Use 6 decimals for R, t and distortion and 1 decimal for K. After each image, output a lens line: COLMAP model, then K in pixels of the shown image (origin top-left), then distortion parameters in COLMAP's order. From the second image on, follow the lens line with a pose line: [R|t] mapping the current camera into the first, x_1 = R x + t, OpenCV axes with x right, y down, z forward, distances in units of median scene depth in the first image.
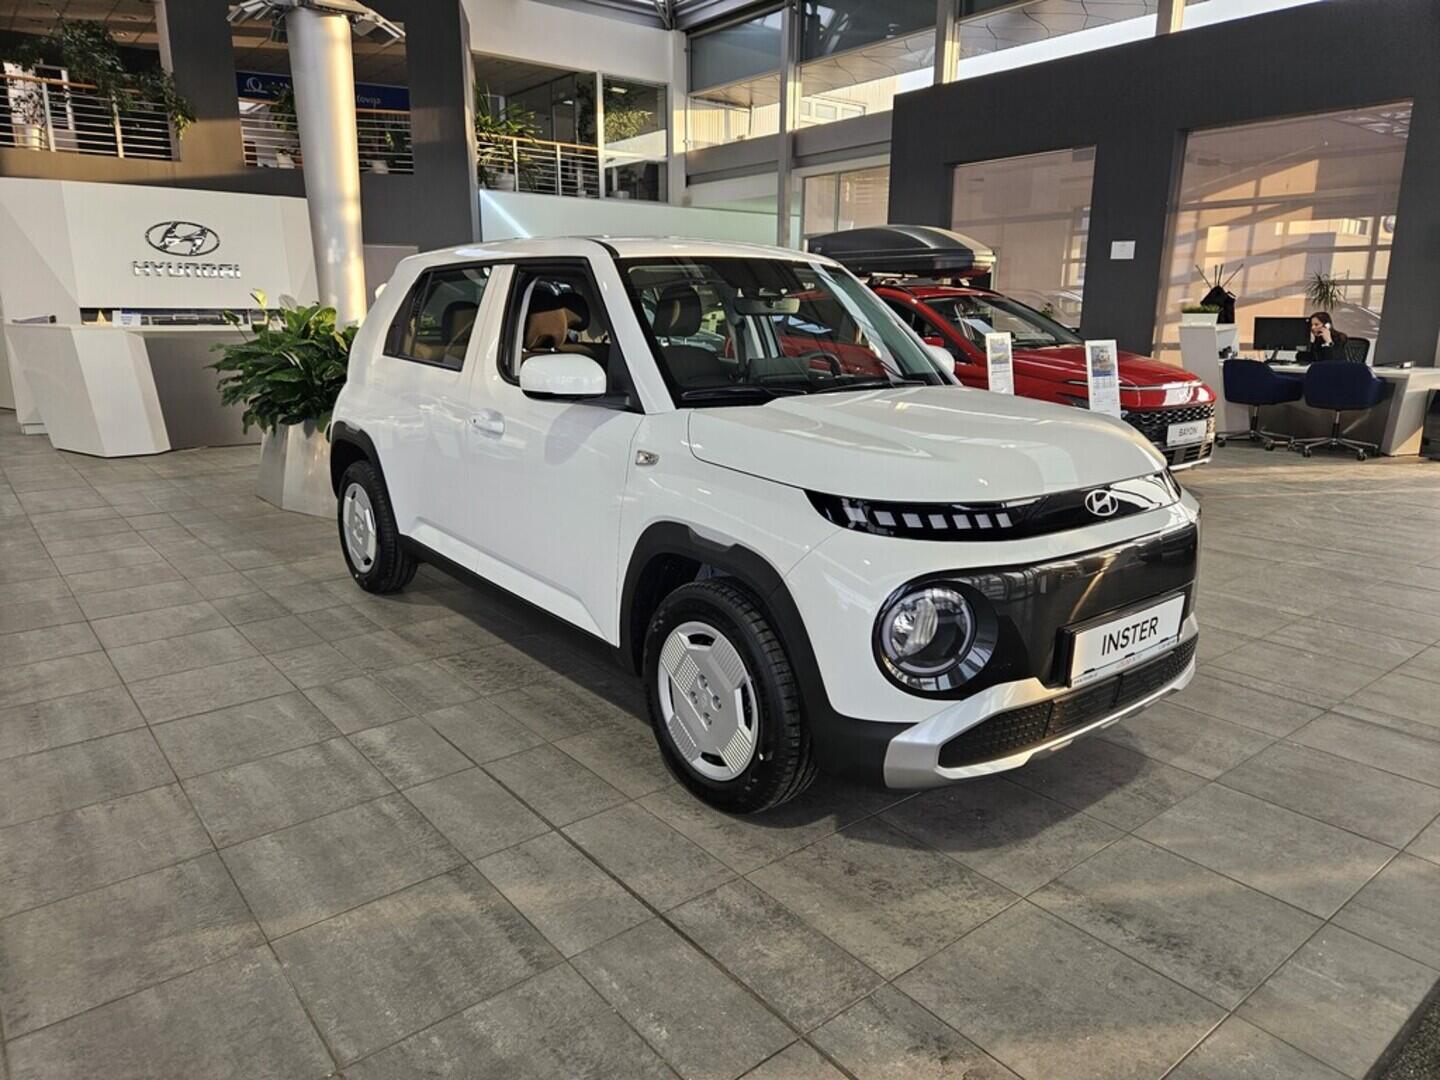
lens RADIAL K [[962.9, 0, 710.5], [0, 962.9, 540.5], [0, 0, 1]] dist [0.070287, -0.052507]
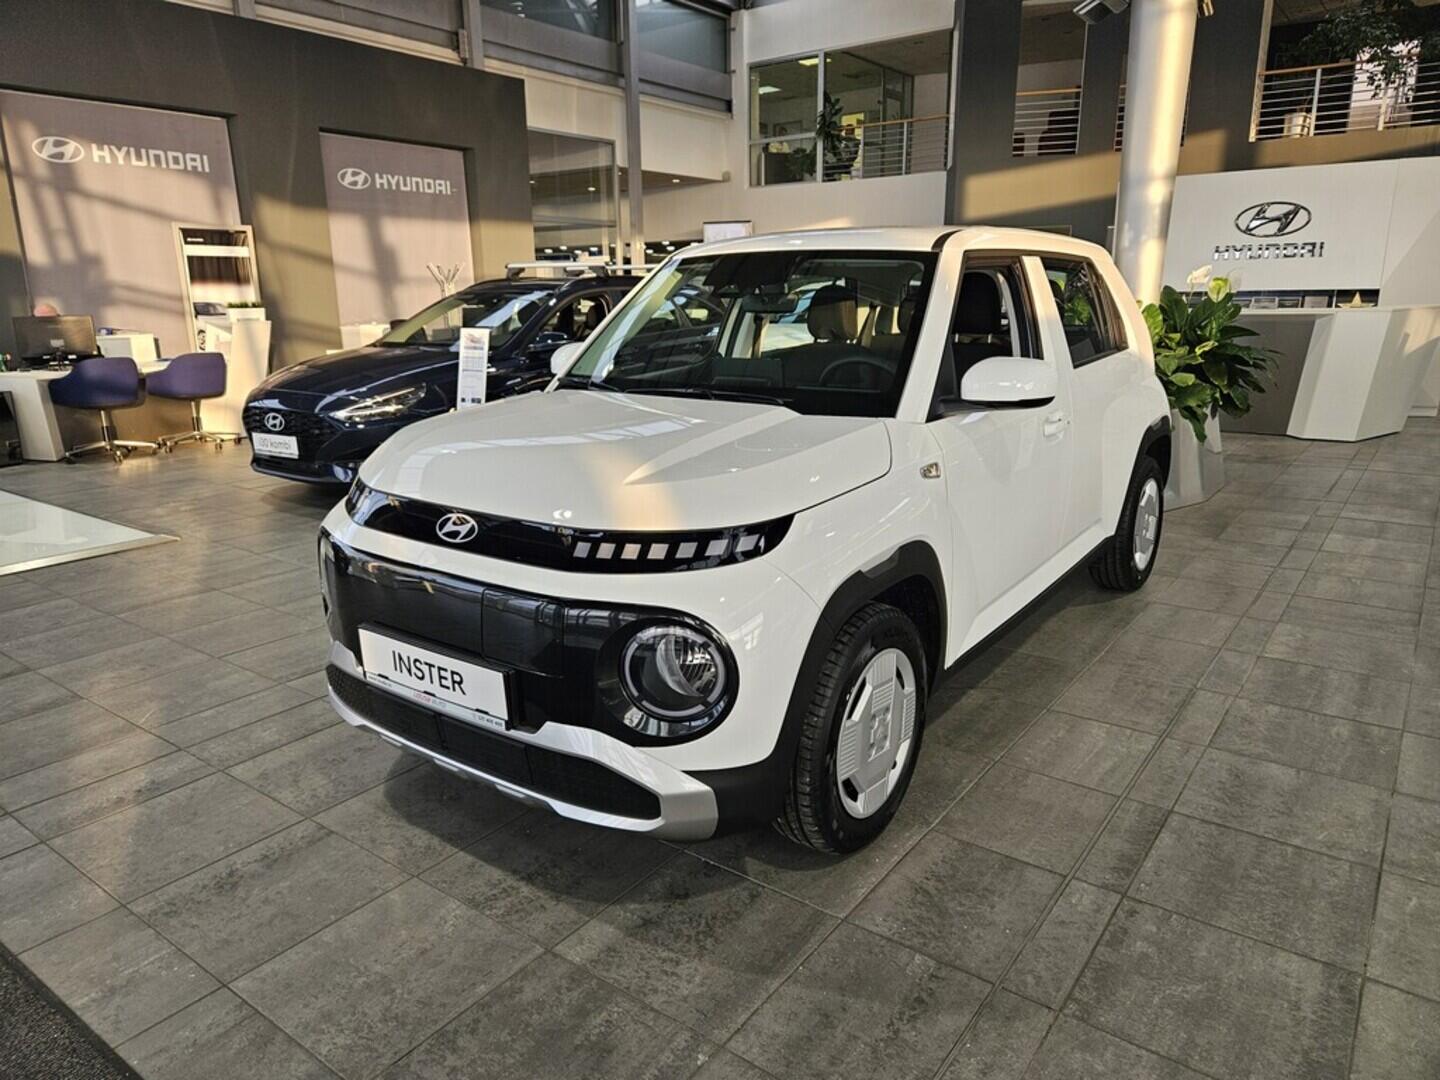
lens RADIAL K [[962.9, 0, 710.5], [0, 962.9, 540.5], [0, 0, 1]] dist [0.070287, -0.052507]
pose [[0.247490, 0.238061, -0.939189, 1.305665], [-0.215823, 0.958535, 0.186093, -0.246279], [0.944547, 0.156642, 0.288607, 0.950635]]
